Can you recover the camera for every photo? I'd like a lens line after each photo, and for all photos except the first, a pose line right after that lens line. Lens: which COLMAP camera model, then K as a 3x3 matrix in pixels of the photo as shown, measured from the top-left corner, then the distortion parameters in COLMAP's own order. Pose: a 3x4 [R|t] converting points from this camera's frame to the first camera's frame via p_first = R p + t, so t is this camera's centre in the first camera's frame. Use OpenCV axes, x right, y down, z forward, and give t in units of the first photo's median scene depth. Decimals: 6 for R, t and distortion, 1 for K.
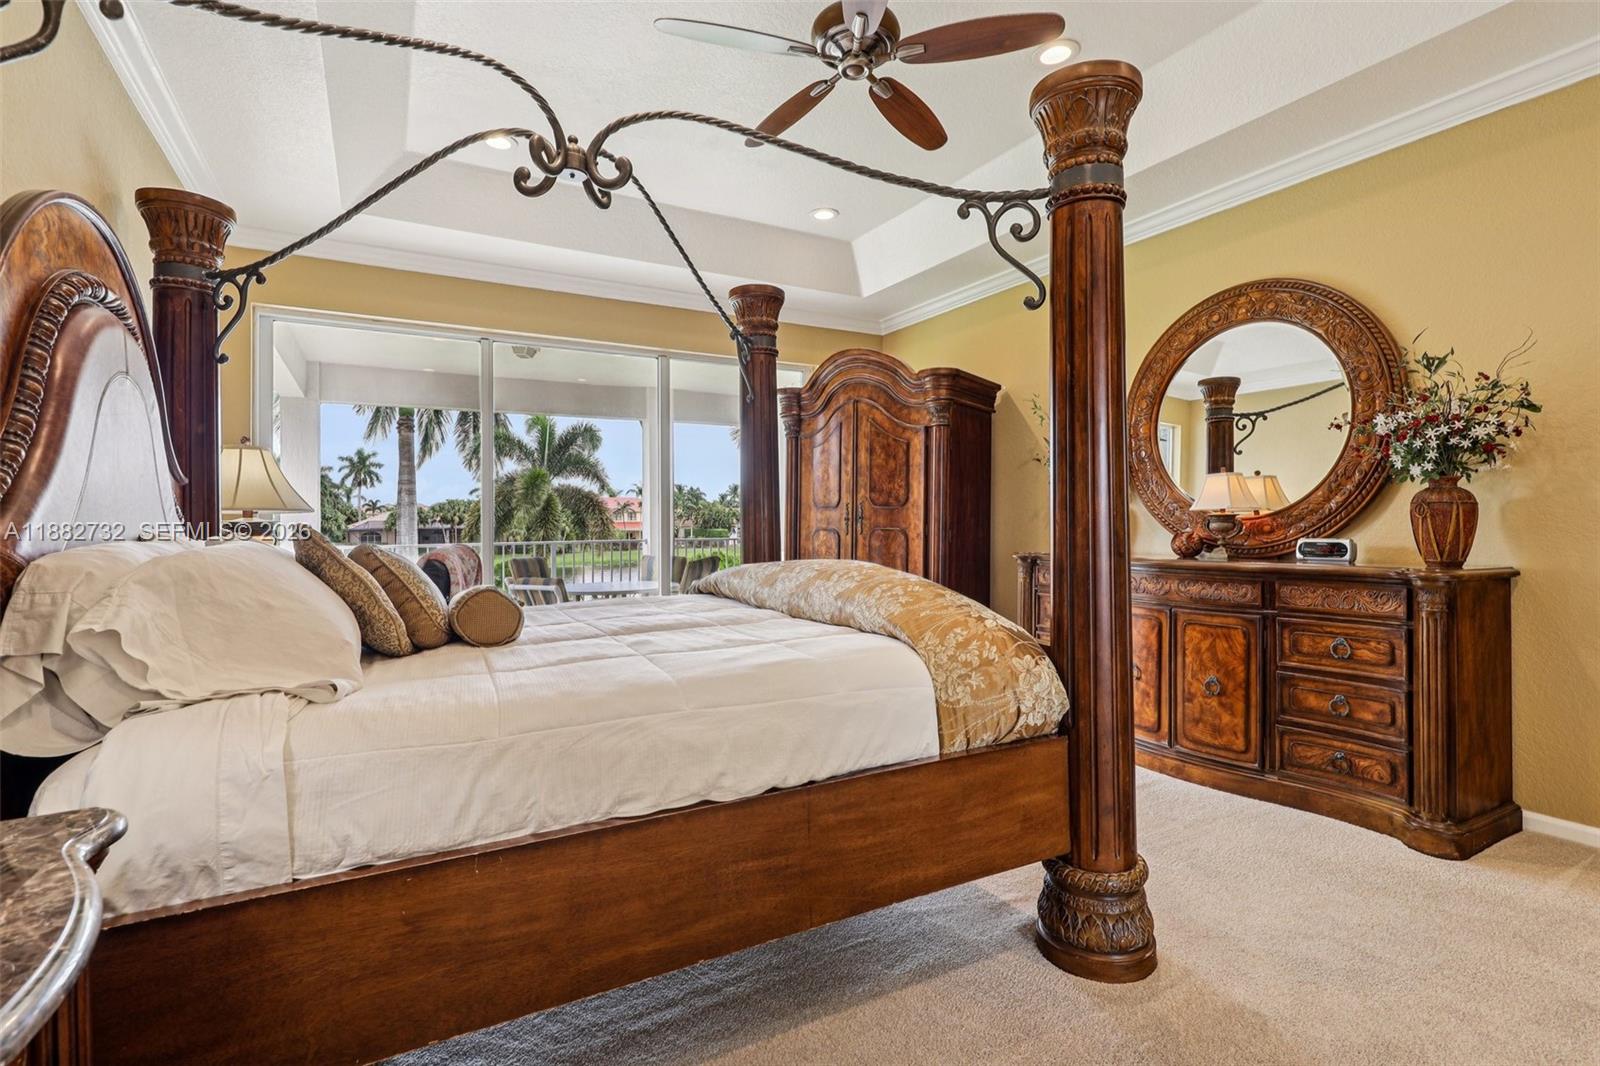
lens RADIAL K [[754.6, 0, 800.0], [0, 754.6, 533.0], [0, 0, 1]] dist [-0.001758, -0.000200]
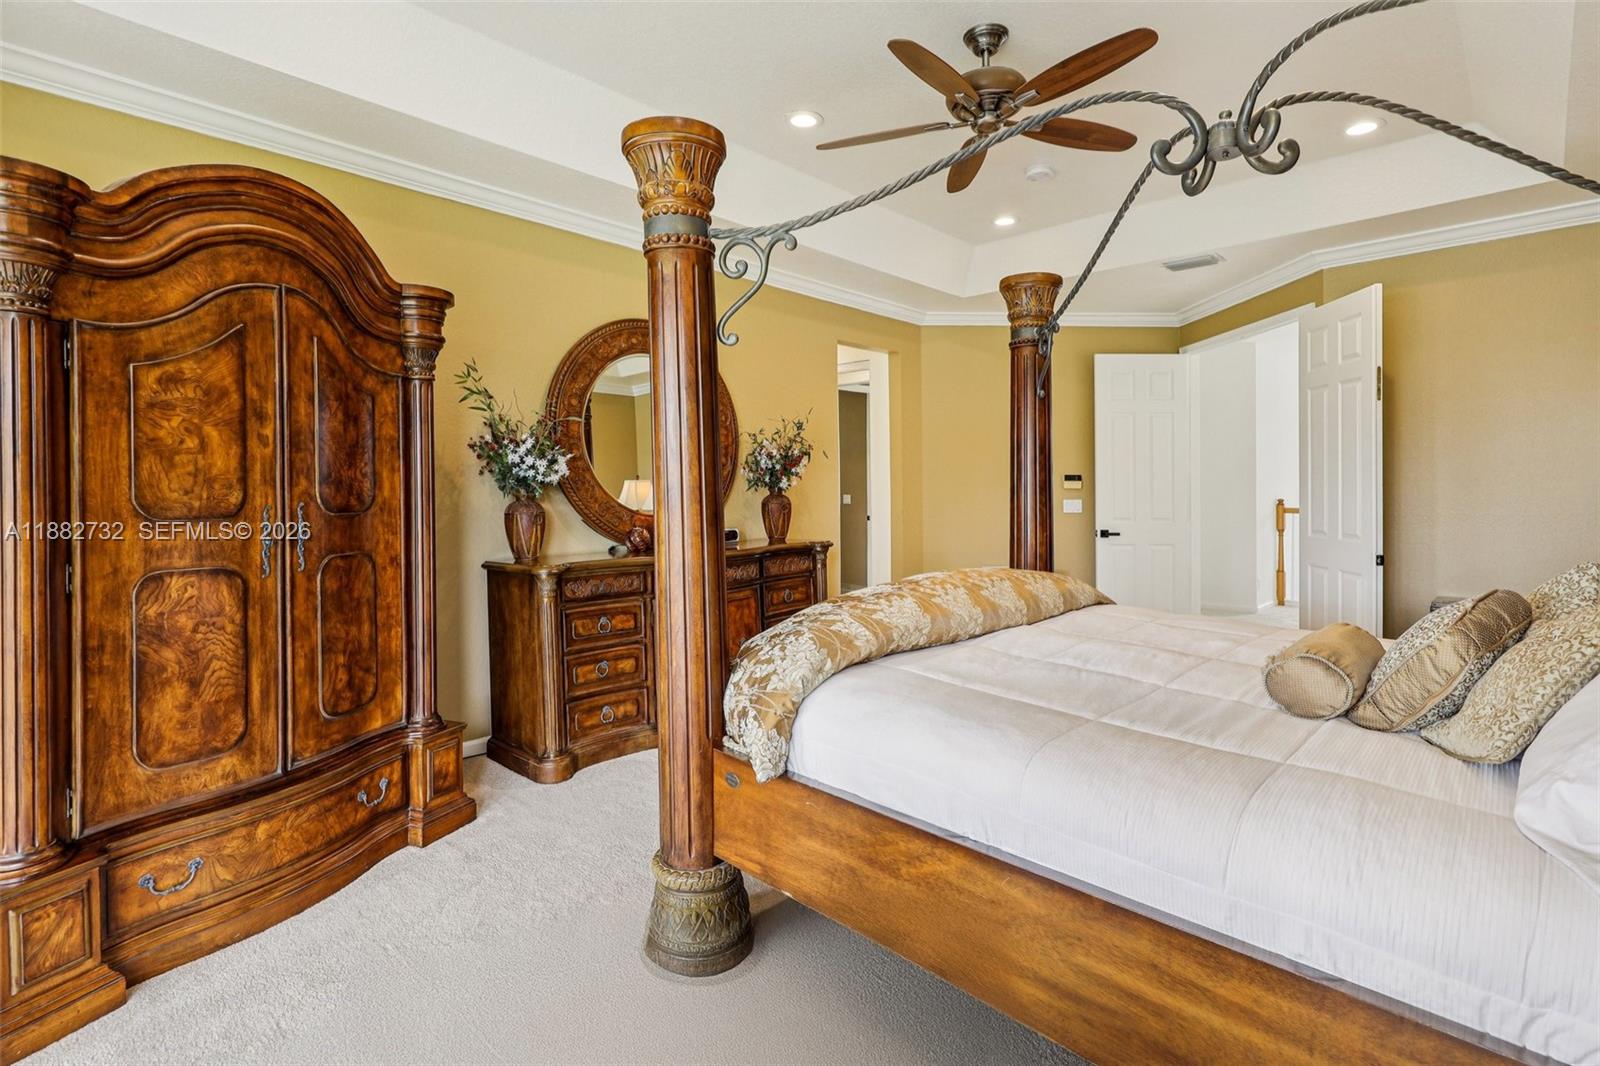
lens RADIAL K [[754.6, 0, 800.0], [0, 754.6, 533.0], [0, 0, 1]] dist [-0.001758, -0.000200]
pose [[-0.278354, -0.056317, 0.958826, -0.484342], [0.020166, 0.997717, 0.064455, -0.048524], [-0.960267, 0.037277, -0.276583, 0.845272]]
